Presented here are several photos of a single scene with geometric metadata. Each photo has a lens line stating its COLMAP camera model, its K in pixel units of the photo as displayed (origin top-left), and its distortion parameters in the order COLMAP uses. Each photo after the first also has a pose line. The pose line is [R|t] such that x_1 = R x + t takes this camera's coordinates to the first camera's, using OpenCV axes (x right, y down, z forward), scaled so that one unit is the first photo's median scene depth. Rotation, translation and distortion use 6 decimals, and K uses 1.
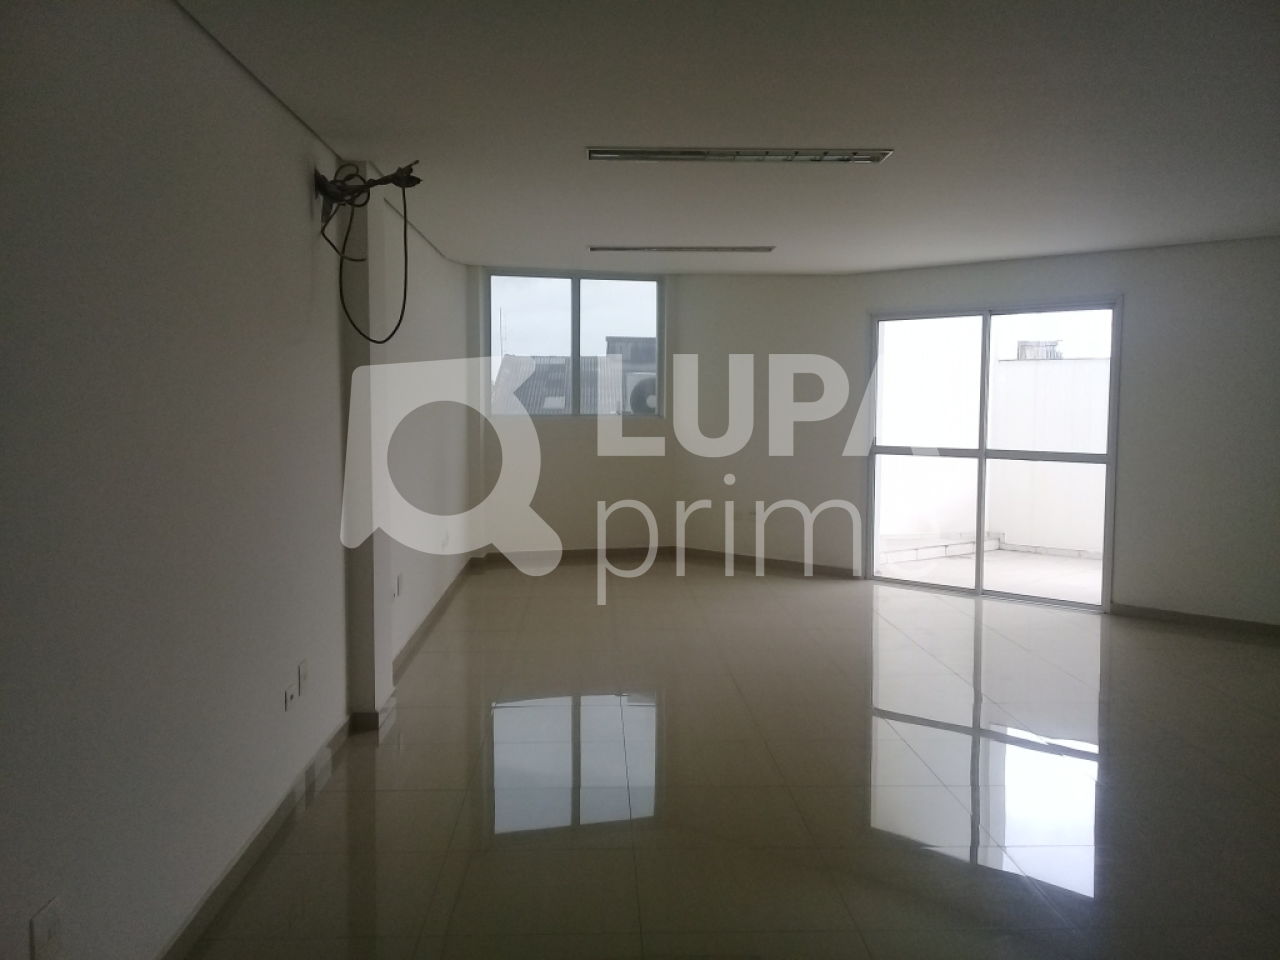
lens RADIAL K [[1156.3, 0, 632.3], [0, 1156.3, 473.5], [0, 0, 1]] dist [0.047539, -0.006964]
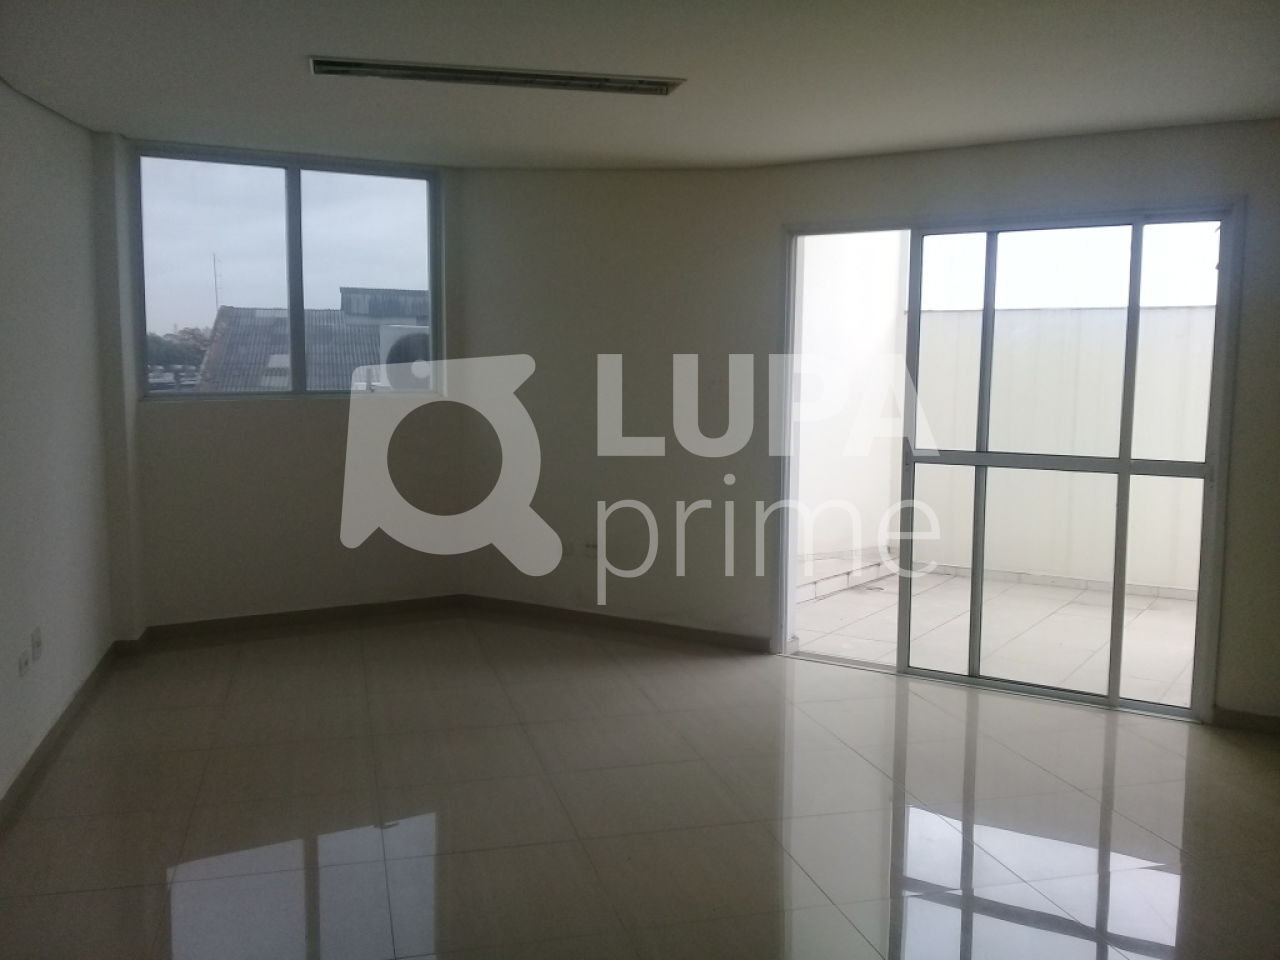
lens RADIAL K [[1156.3, 0, 632.3], [0, 1156.3, 473.5], [0, 0, 1]] dist [0.047539, -0.006964]
pose [[0.975339, -0.021854, 0.219626, -0.013949], [0.013718, 0.999164, 0.038501, -0.031597], [-0.220284, -0.034539, 0.974824, 0.390118]]
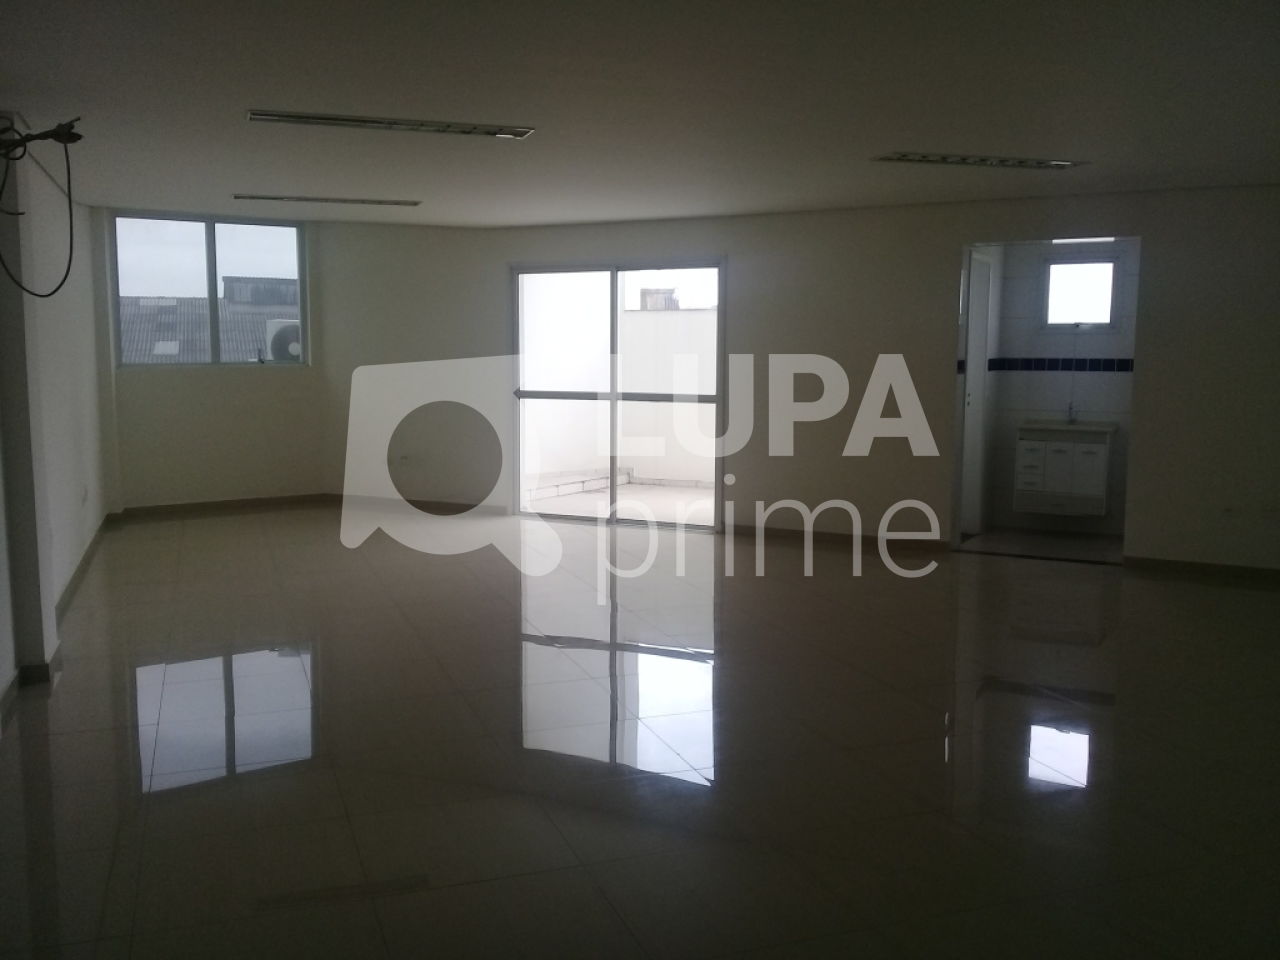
lens RADIAL K [[1168.2, 0, 656.5], [0, 1168.2, 484.6], [0, 0, 1]] dist [0.014253, -0.143767]
pose [[0.945010, -0.039719, 0.324620, -0.023056], [0.021271, 0.997961, 0.060185, 0.000508], [-0.326349, -0.049971, 0.943928, -0.063856]]
